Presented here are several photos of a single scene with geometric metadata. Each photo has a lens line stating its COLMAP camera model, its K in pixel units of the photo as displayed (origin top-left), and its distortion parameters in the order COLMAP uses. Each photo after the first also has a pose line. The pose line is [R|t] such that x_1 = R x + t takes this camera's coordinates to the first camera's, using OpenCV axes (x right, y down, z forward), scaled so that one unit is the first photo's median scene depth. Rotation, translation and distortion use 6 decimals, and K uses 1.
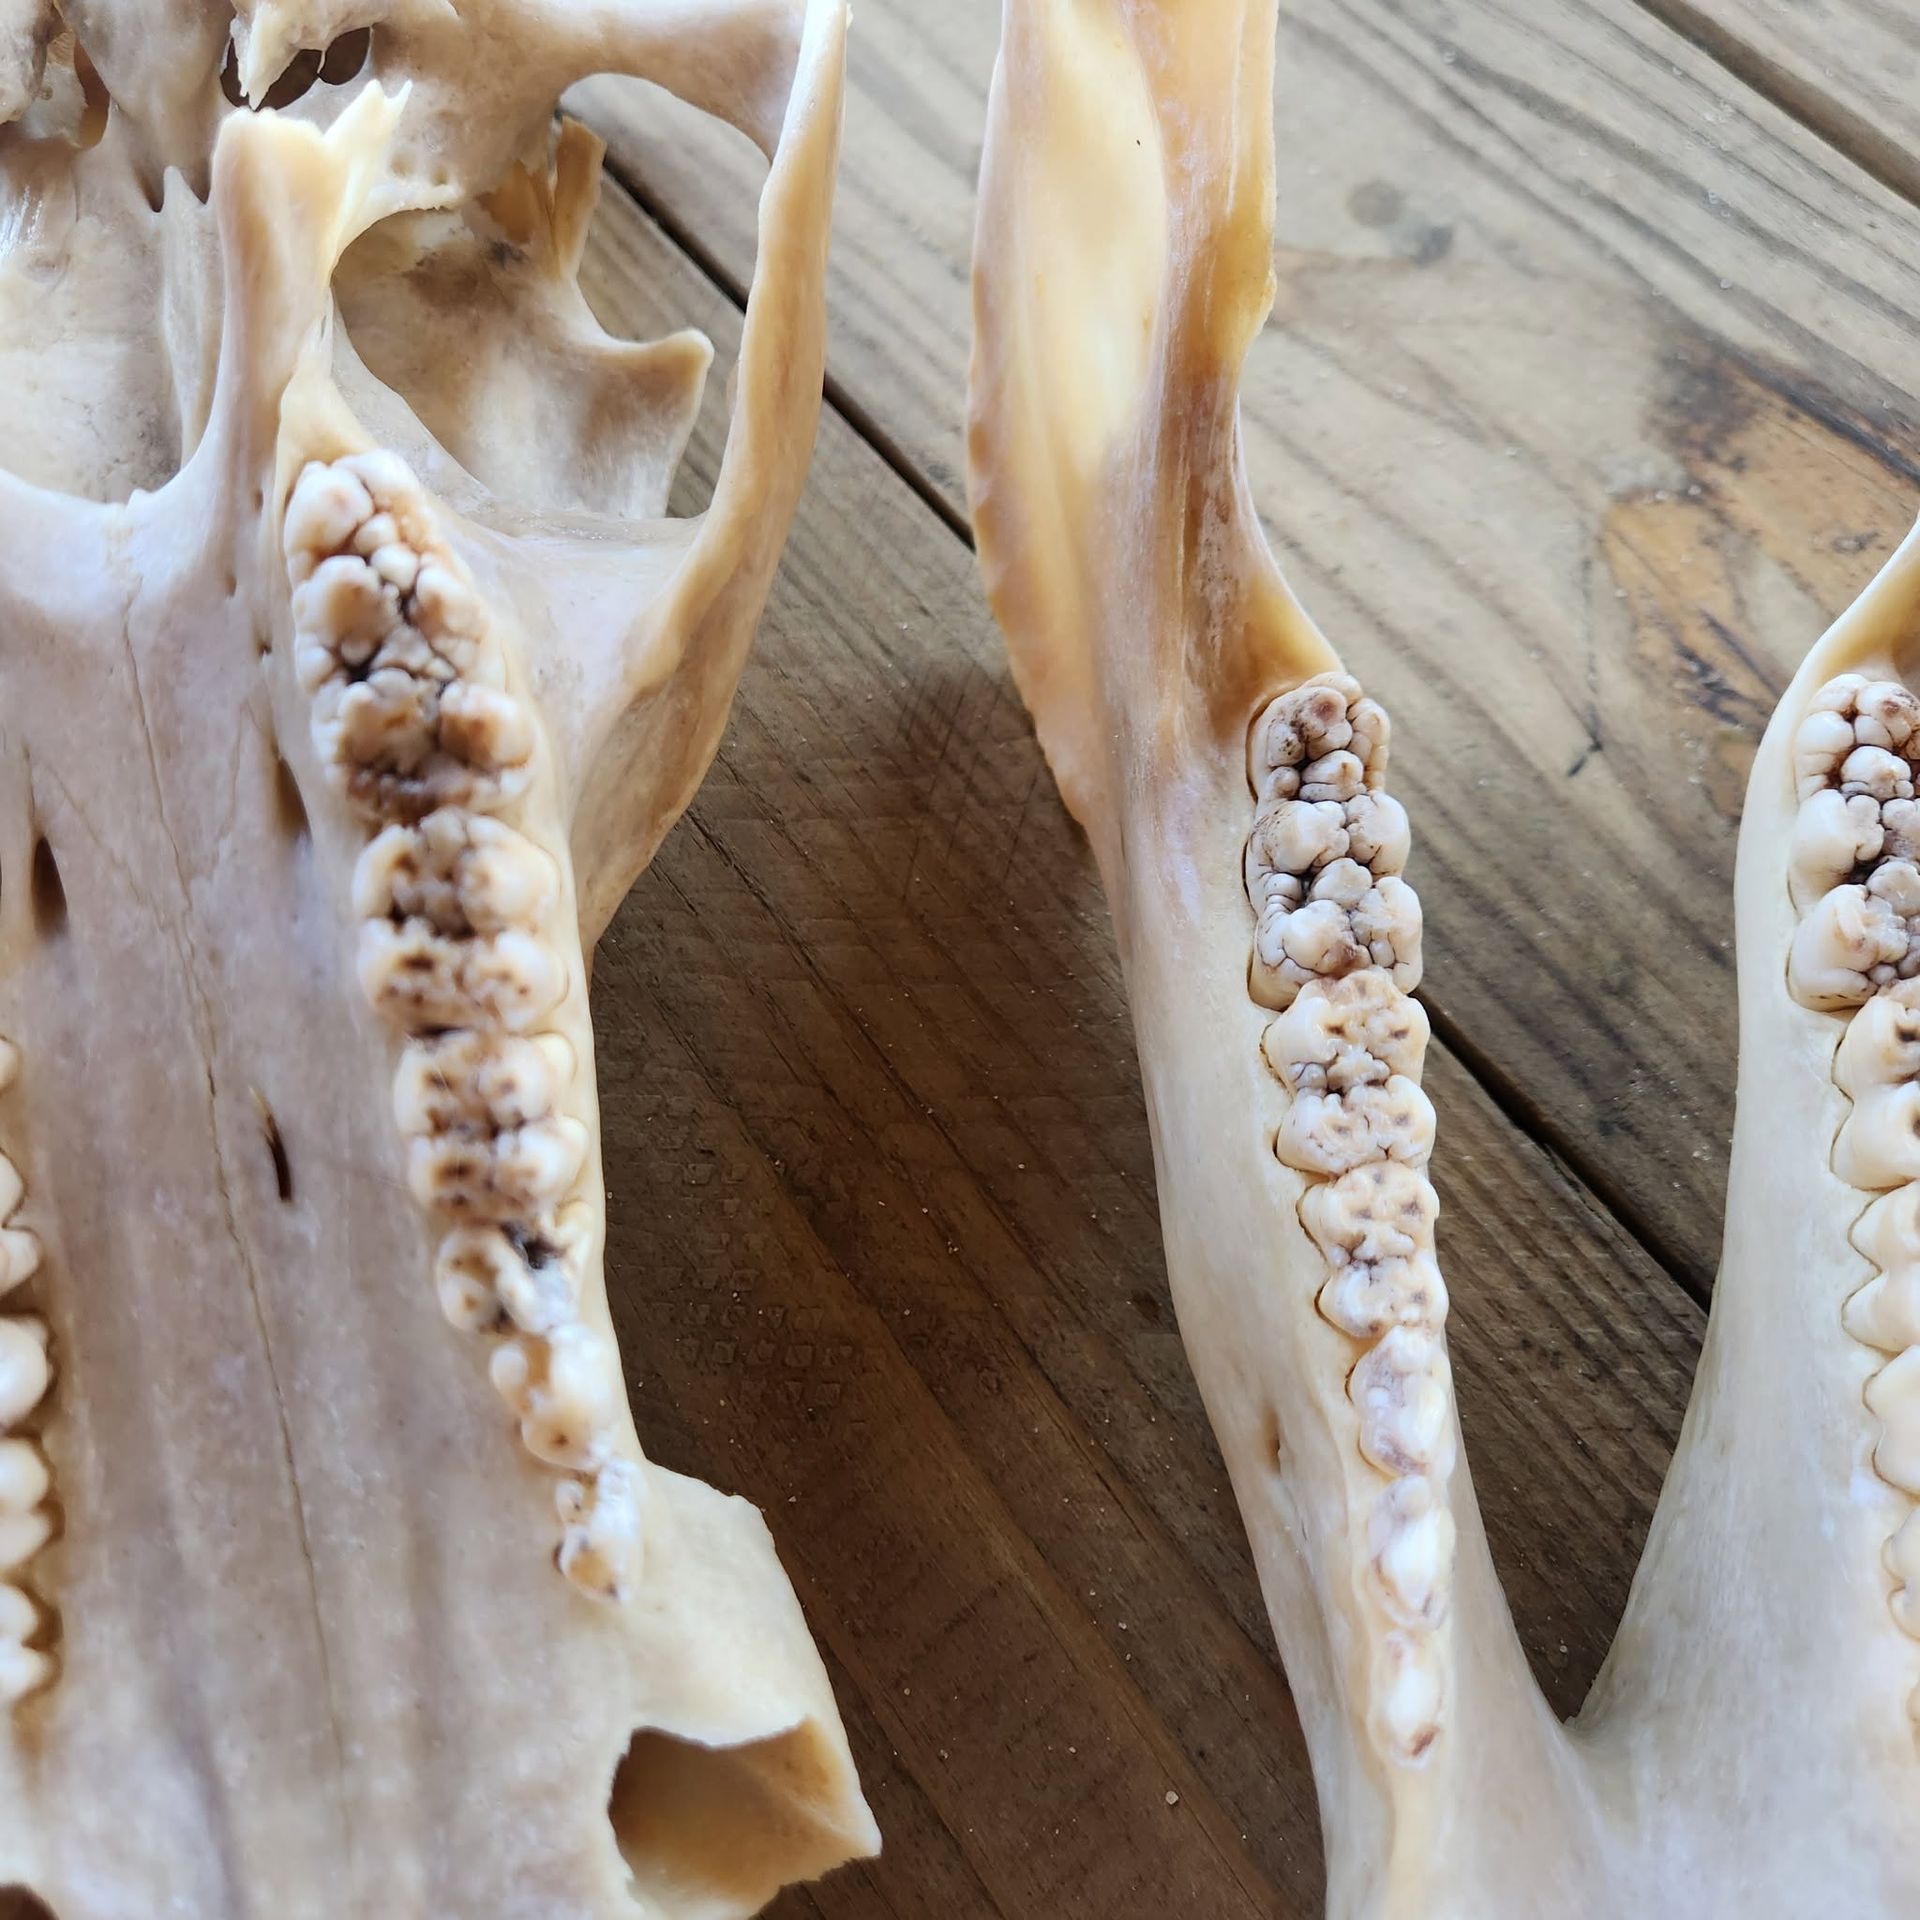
lens RADIAL K [[1765.2, 0, 953.5], [0, 1765.2, 952.6], [0, 0, 1]] dist [0.032780, -0.072928]
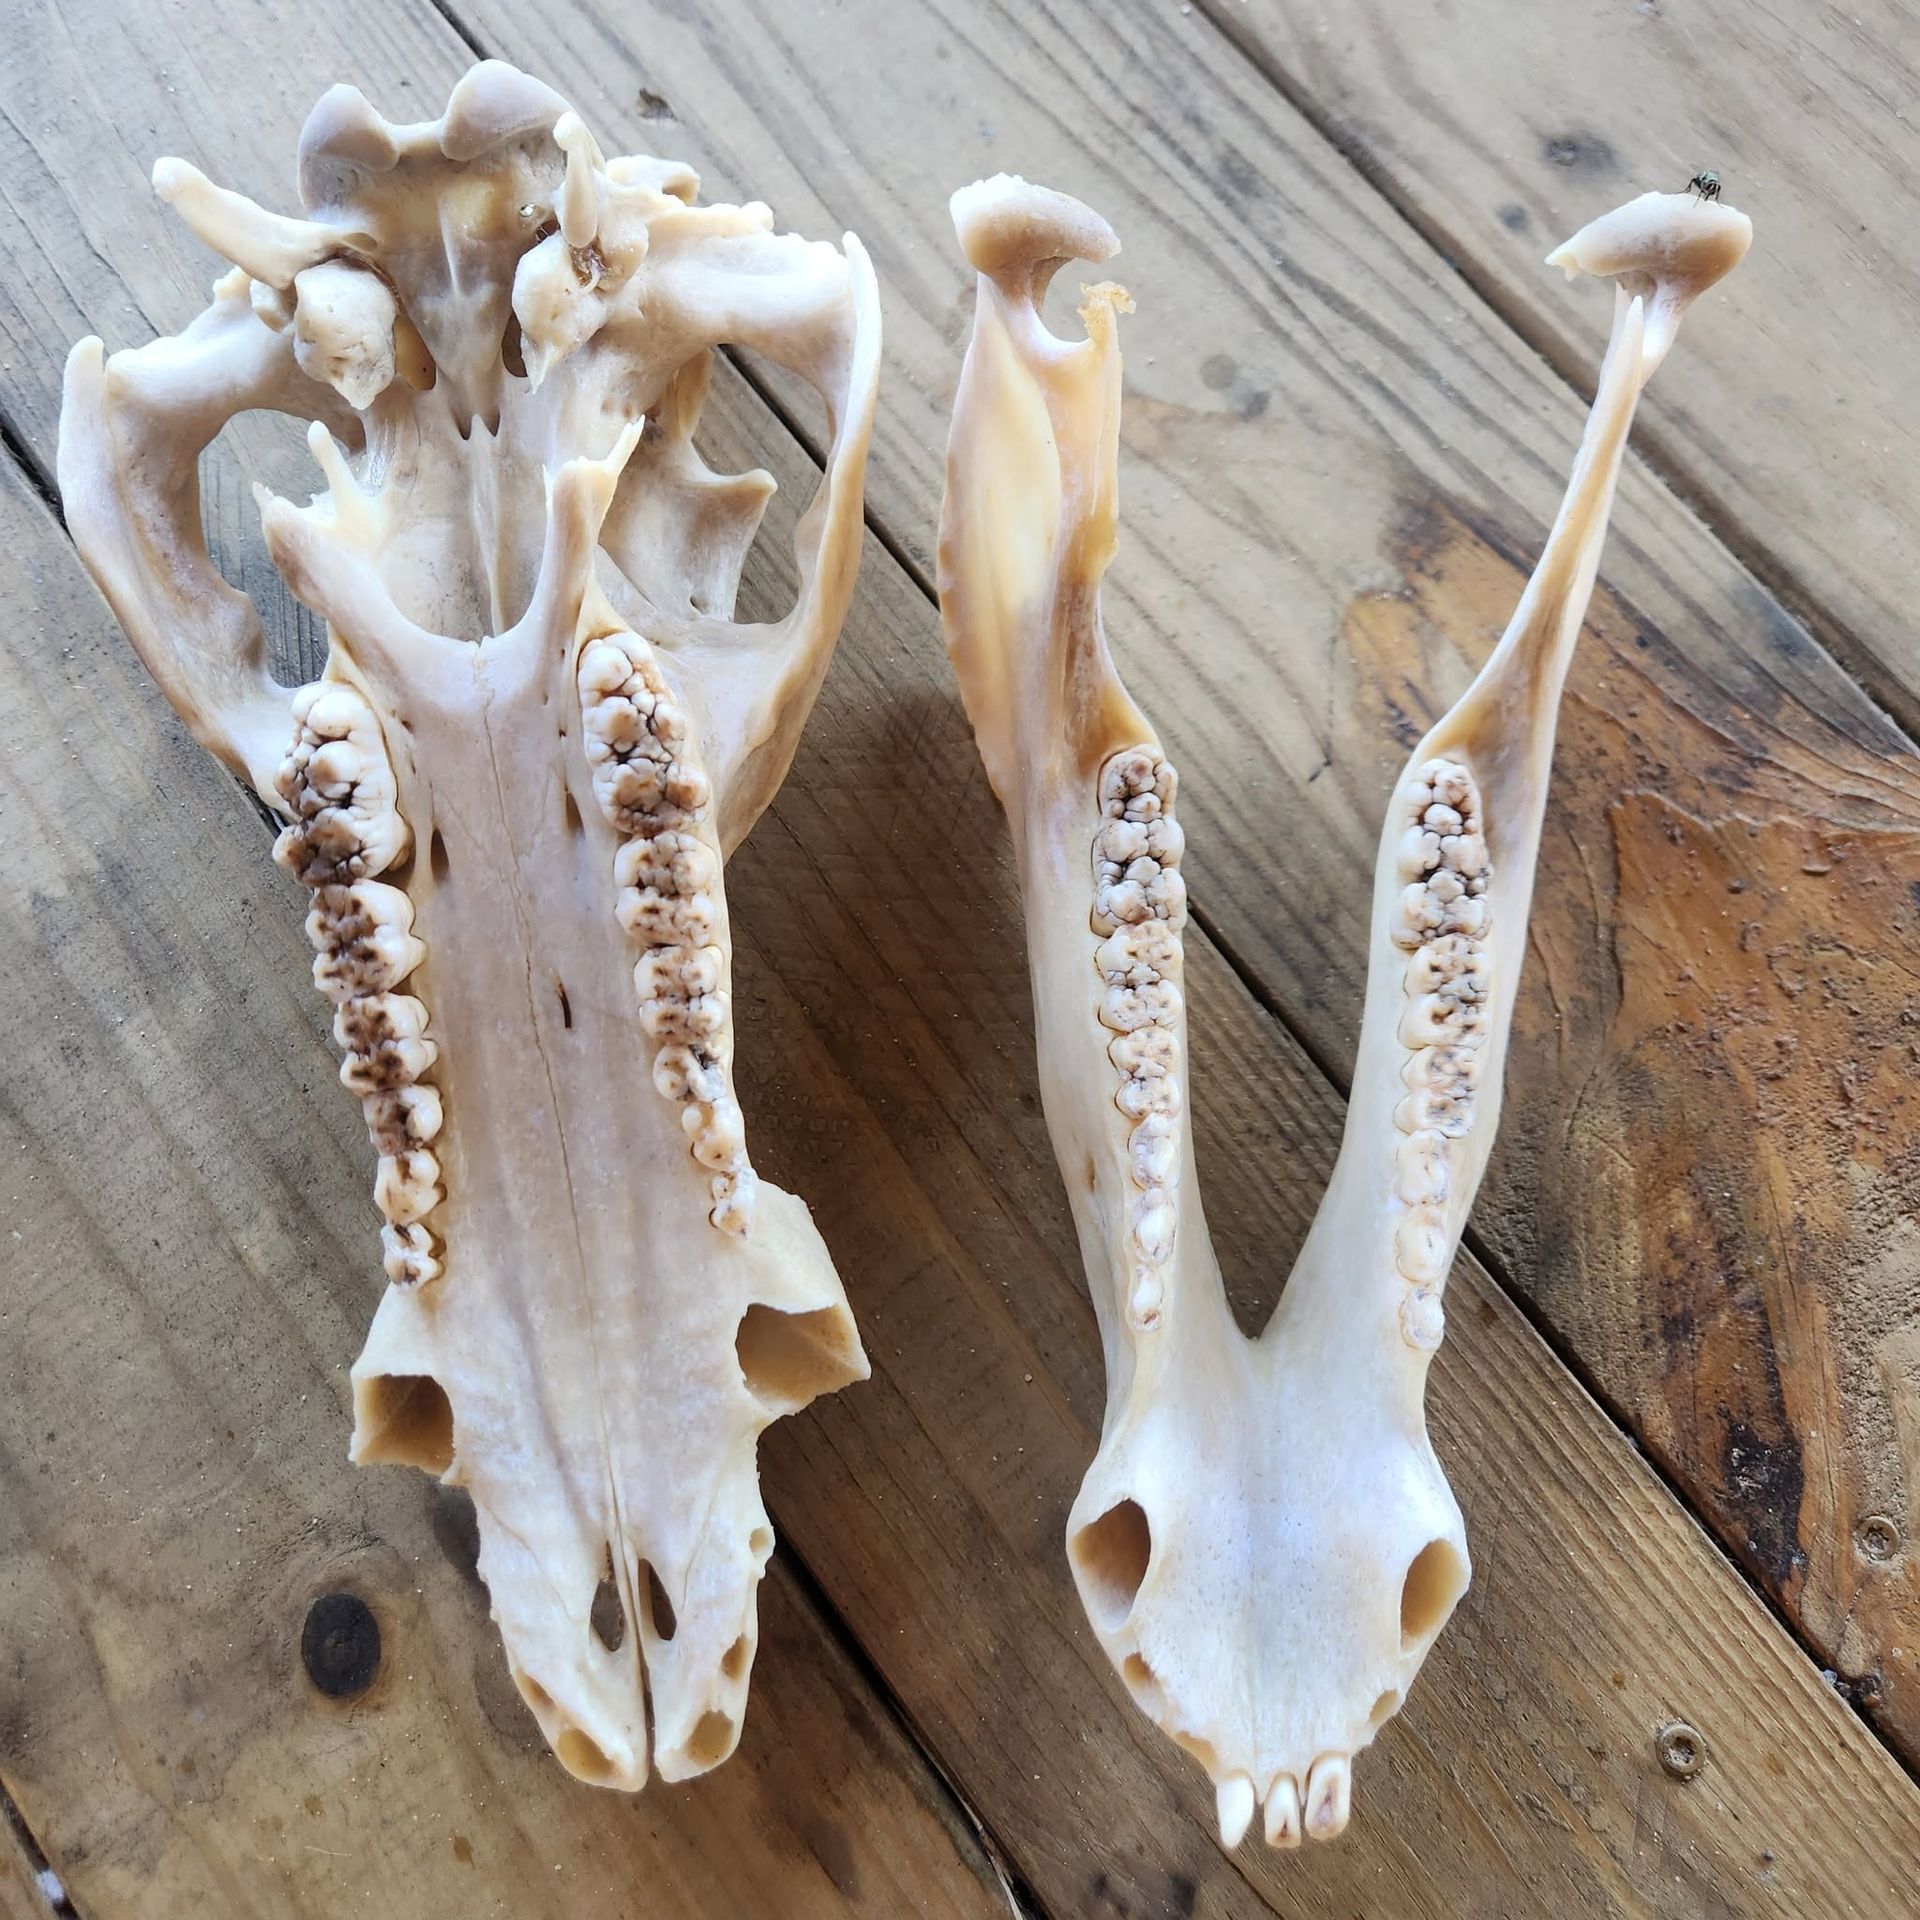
lens RADIAL K [[1765.2, 0, 953.5], [0, 1765.2, 952.6], [0, 0, 1]] dist [0.032780, -0.072928]
pose [[0.998350, 0.034419, 0.045967, -0.056211], [-0.039075, 0.993751, 0.104561, -0.148591], [-0.042080, -0.106185, 0.993456, -0.851611]]
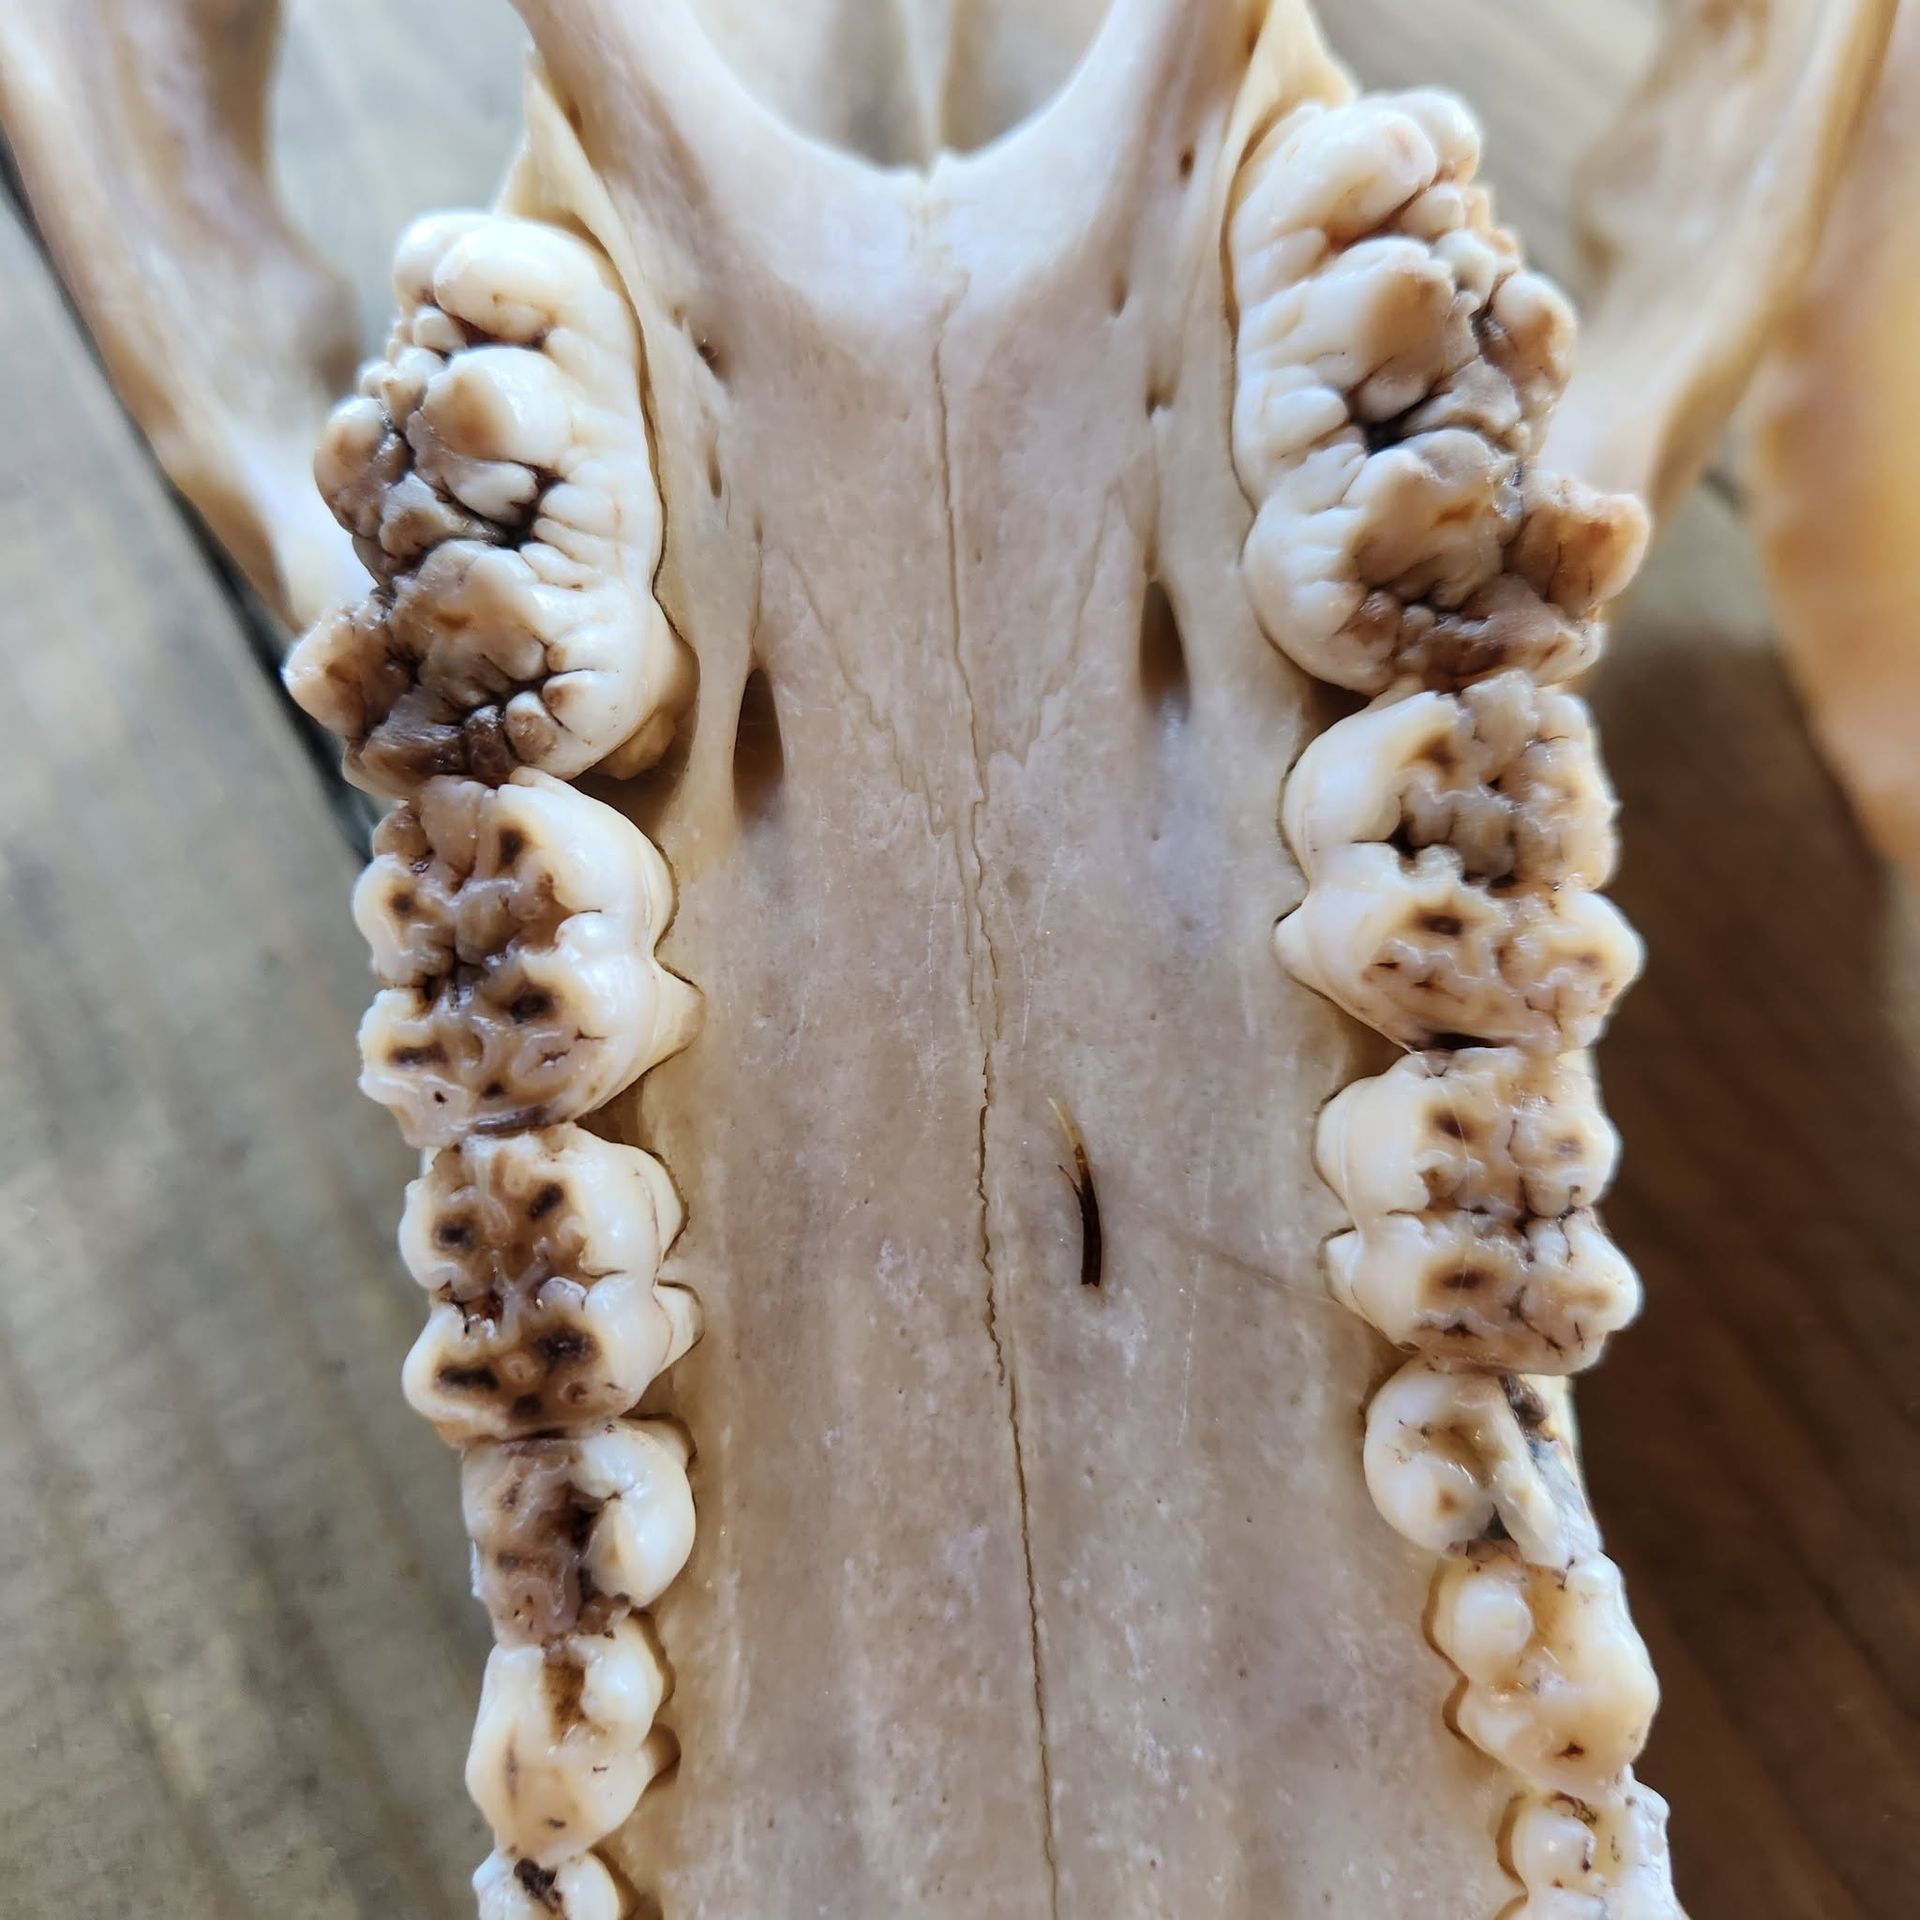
lens RADIAL K [[1844.5, 0, 901.8], [0, 1844.5, 961.8], [0, 0, 1]] dist [-0.002458, -0.083230]
pose [[0.992354, 0.107921, -0.059887, -0.405563], [-0.109722, 0.993578, -0.027634, 0.051166], [0.056521, 0.033994, 0.997823, 0.342975]]
